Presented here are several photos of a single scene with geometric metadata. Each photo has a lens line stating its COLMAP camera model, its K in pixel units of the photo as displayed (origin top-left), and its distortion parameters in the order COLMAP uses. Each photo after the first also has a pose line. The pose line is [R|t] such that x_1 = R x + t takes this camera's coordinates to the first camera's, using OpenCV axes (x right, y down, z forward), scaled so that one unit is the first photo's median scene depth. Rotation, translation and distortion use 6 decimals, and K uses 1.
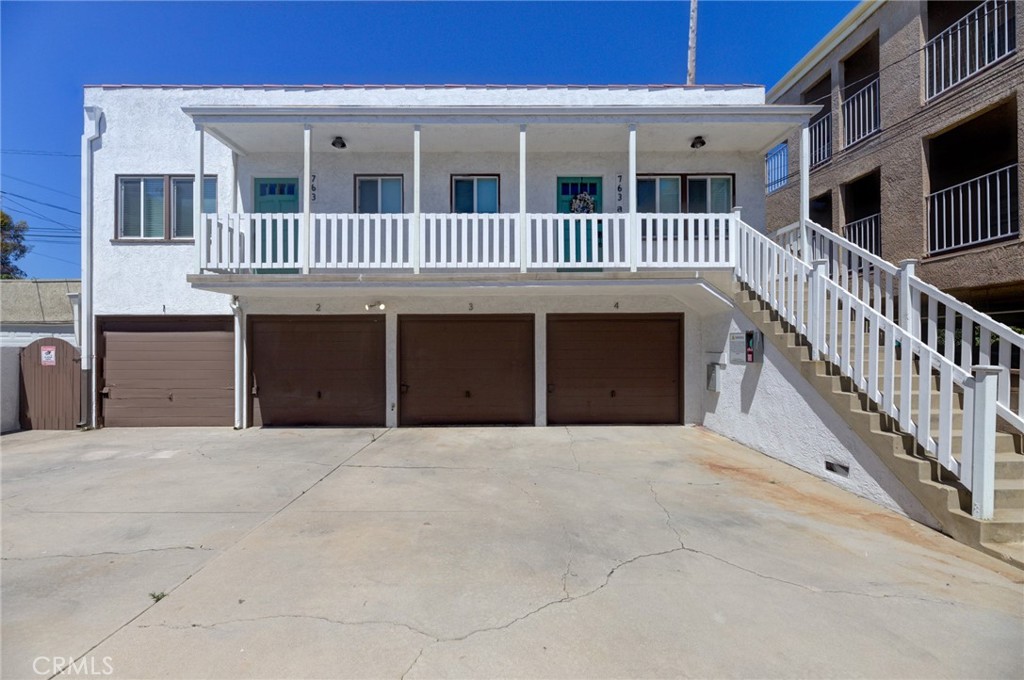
lens RADIAL K [[432.3, 0, 512.0], [0, 432.3, 340.0], [0, 0, 1]] dist [-0.001572, -0.000732]
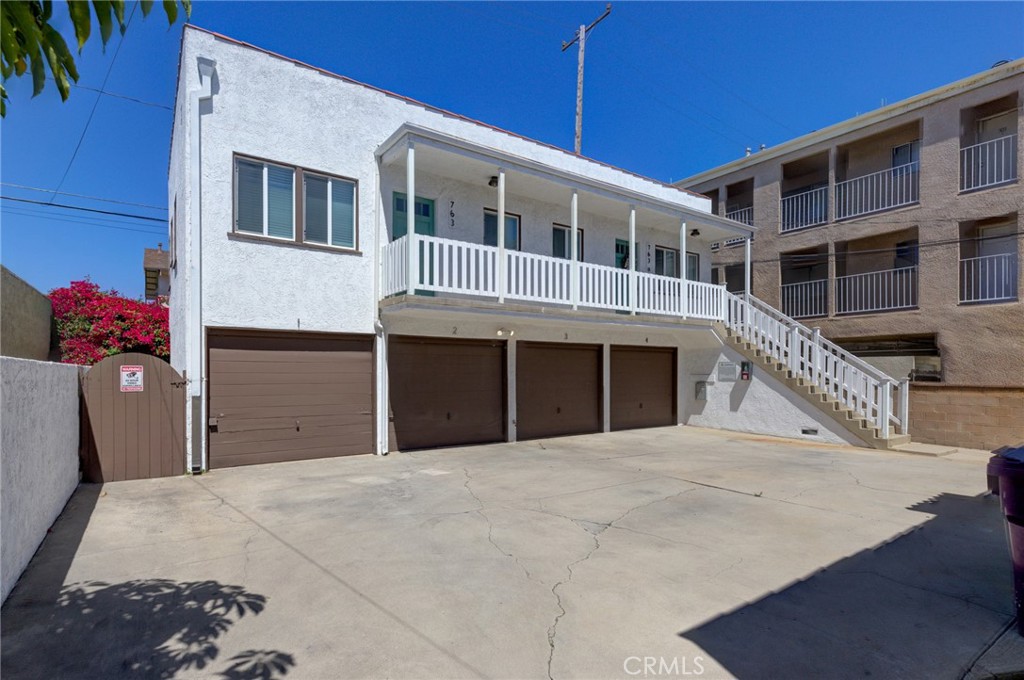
lens RADIAL K [[492.4, 0, 507.8], [0, 492.4, 364.6], [0, 0, 1]] dist [0.010791, -0.000010]
pose [[0.824147, 0.012469, 0.566239, -1.027143], [-0.009340, 0.999921, -0.008425, 0.014138], [-0.566299, 0.001654, 0.824198, -0.043427]]
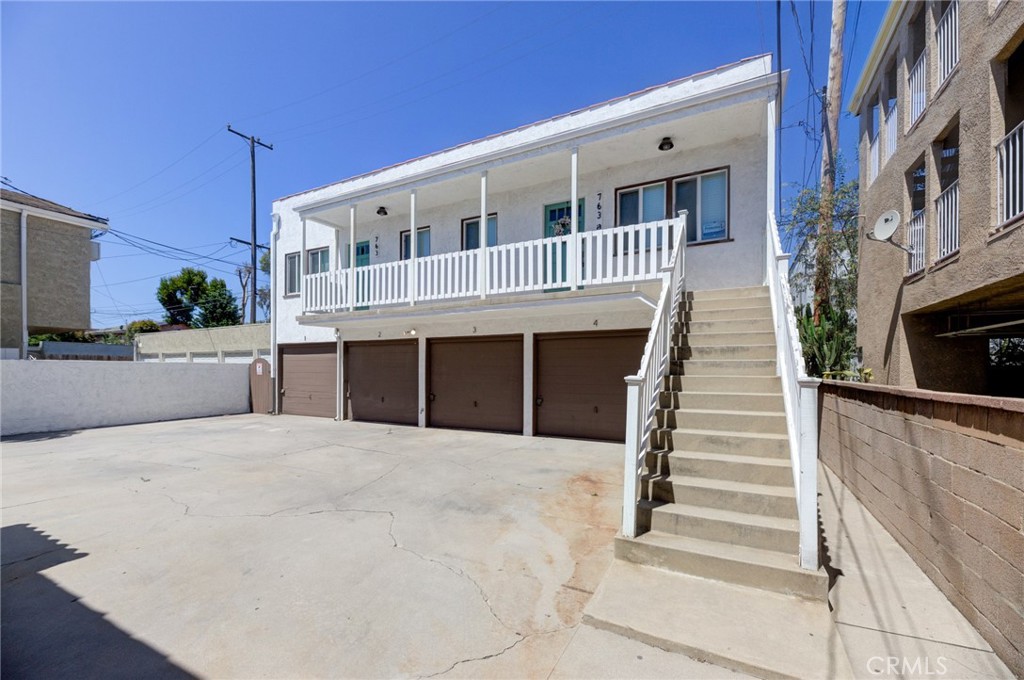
lens RADIAL K [[435.9, 0, 512.0], [0, 435.9, 364.7], [0, 0, 1]] dist [-0.003692, -0.000278]
pose [[0.873855, 0.000581, -0.486187, 0.583642], [0.003403, 0.999967, 0.007312, 0.010565], [0.486176, -0.008044, 0.873824, 0.011474]]
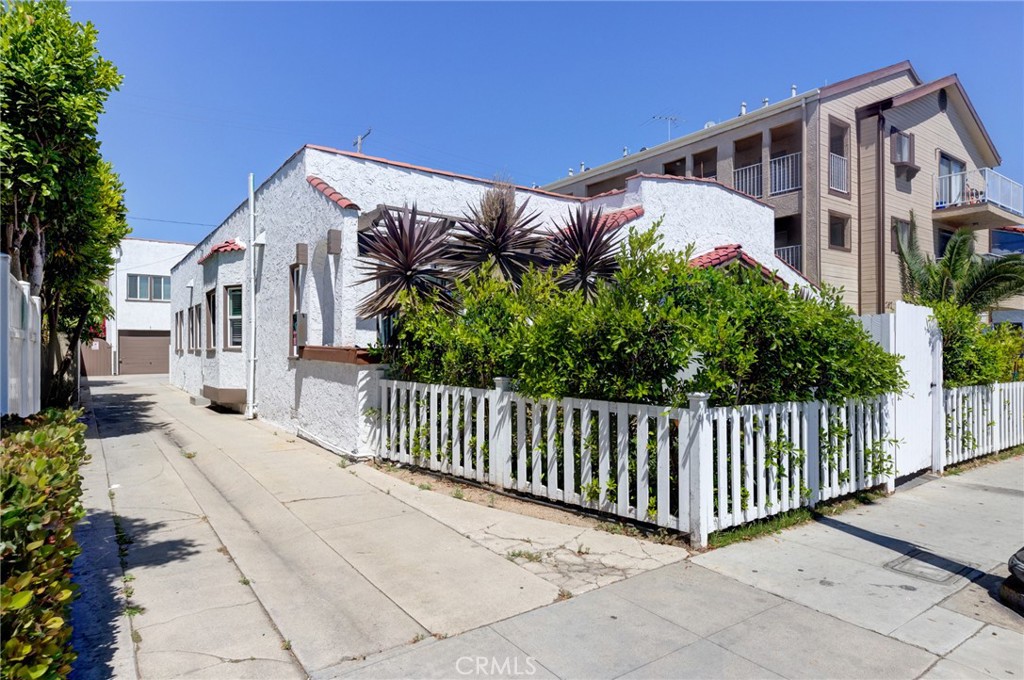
lens RADIAL K [[580.4, 0, 512.0], [0, 580.4, 340.0], [0, 0, 1]] dist [0.001349, 0.000604]
pose [[0.817526, 0.013467, 0.575734, -1.041765], [-0.009117, 0.999904, -0.010443, 0.016804], [-0.575820, 0.003288, 0.817570, -3.046598]]
